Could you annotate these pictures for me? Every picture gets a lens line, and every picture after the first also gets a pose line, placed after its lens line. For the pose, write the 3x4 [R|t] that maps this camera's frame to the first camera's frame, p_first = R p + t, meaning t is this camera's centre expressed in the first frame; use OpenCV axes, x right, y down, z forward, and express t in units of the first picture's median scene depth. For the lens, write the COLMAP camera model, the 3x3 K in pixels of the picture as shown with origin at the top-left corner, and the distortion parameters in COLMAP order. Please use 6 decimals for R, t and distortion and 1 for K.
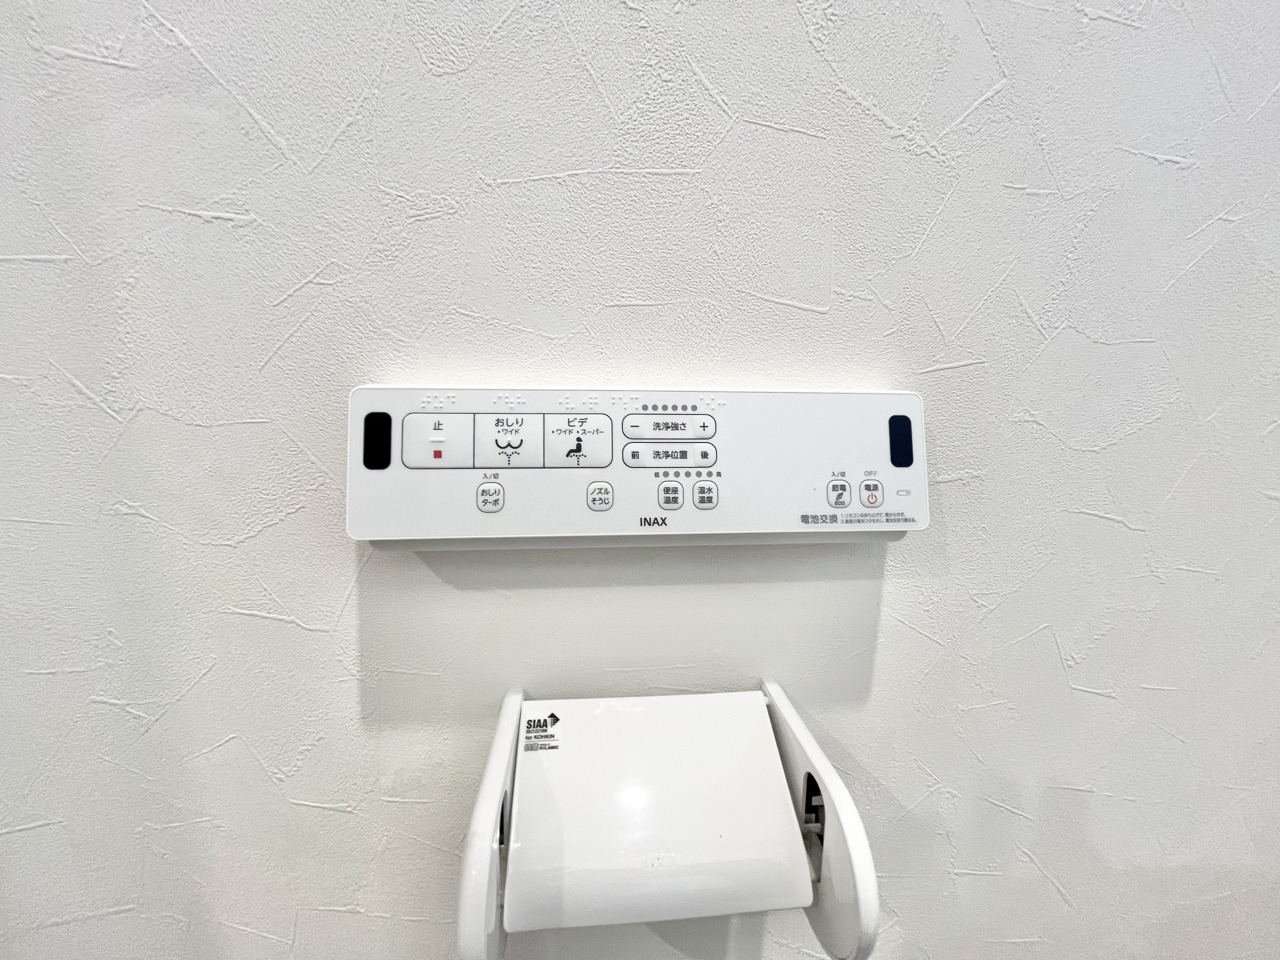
lens RADIAL K [[519.8, 0, 640.0], [0, 519.8, 480.9], [0, 0, 1]] dist [-0.002102, -0.000641]
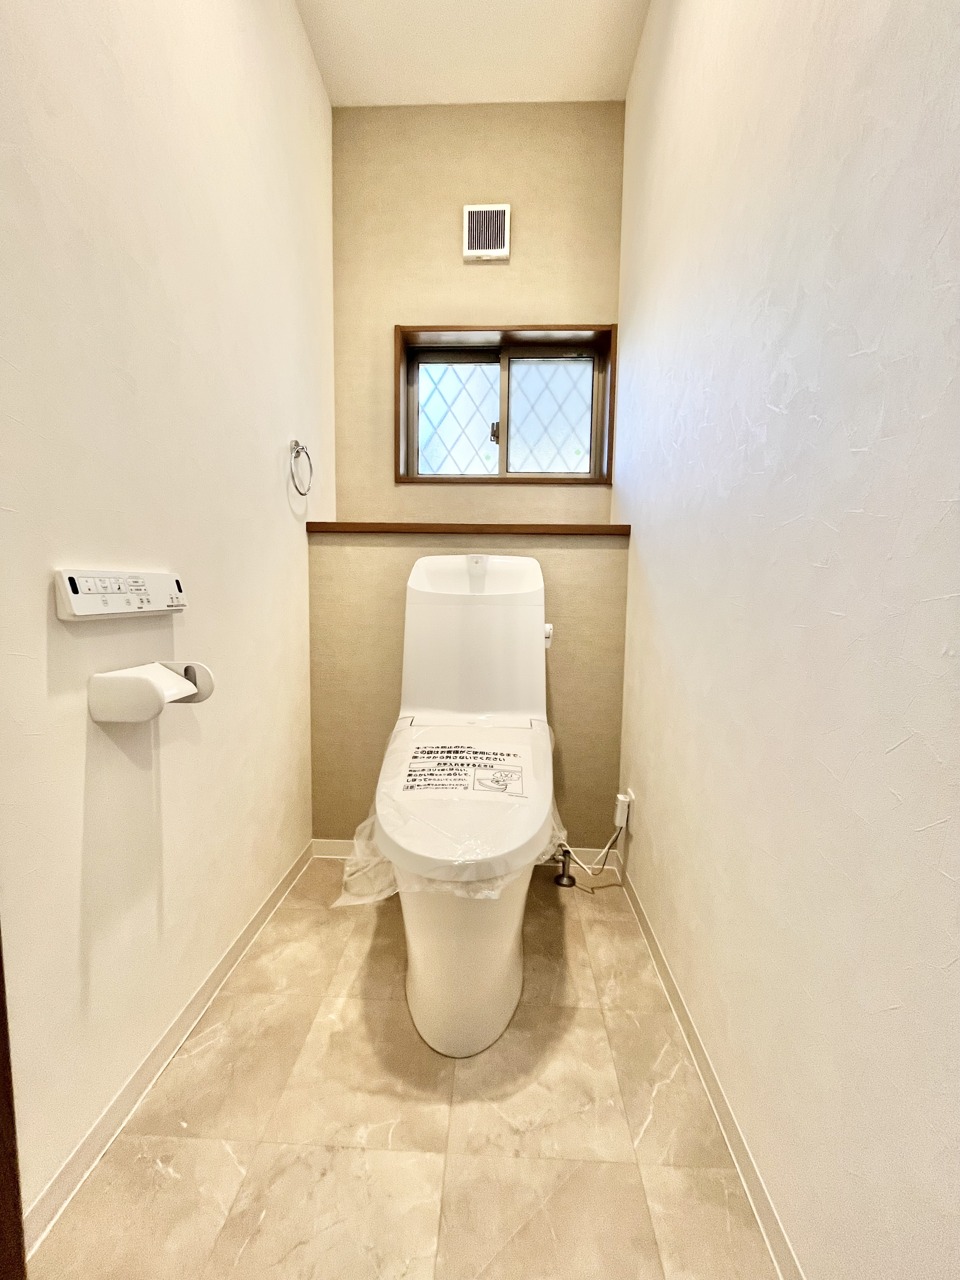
lens RADIAL K [[519.8, 0, 481.0], [0, 519.8, 633.9], [0, 0, 1]] dist [-0.002102, -0.000641]
pose [[0.156656, -0.086447, 0.983863, -3.232182], [0.068605, 0.994708, 0.076476, 0.147054], [-0.985268, 0.055518, 0.161758, -1.973872]]
